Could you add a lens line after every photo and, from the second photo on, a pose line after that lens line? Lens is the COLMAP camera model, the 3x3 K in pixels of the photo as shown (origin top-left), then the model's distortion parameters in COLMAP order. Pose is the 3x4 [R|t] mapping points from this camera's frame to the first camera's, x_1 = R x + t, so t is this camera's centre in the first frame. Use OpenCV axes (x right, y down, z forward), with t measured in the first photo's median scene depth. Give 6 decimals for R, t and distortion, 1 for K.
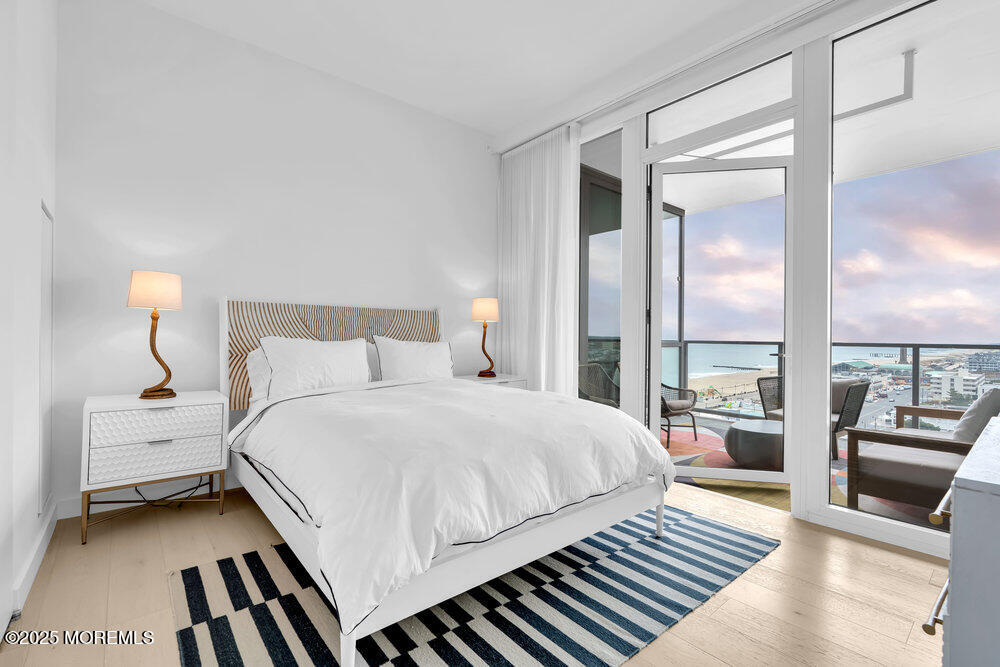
lens RADIAL K [[448.6, 0, 504.2], [0, 448.6, 333.3], [0, 0, 1]] dist [-0.003188, 0.000708]
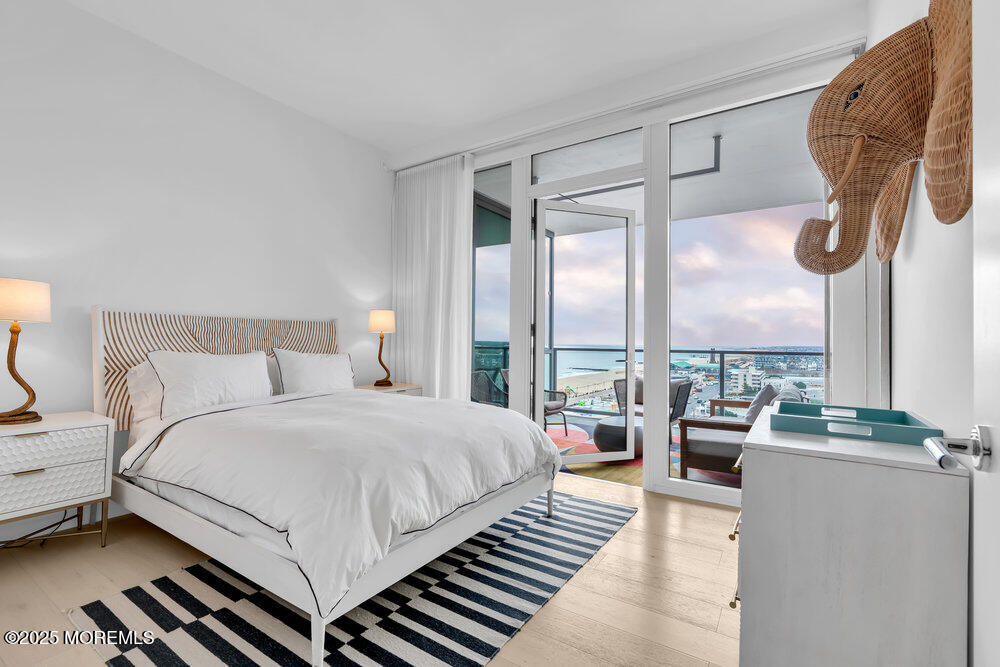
lens RADIAL K [[448.6, 0, 506.1], [0, 448.6, 330.9], [0, 0, 1]] dist [-0.003188, 0.000708]
pose [[0.956304, 0.006734, 0.292295, -0.108571], [-0.002381, 0.999881, -0.015246, -0.023122], [-0.292363, 0.013884, 0.956207, -0.112296]]
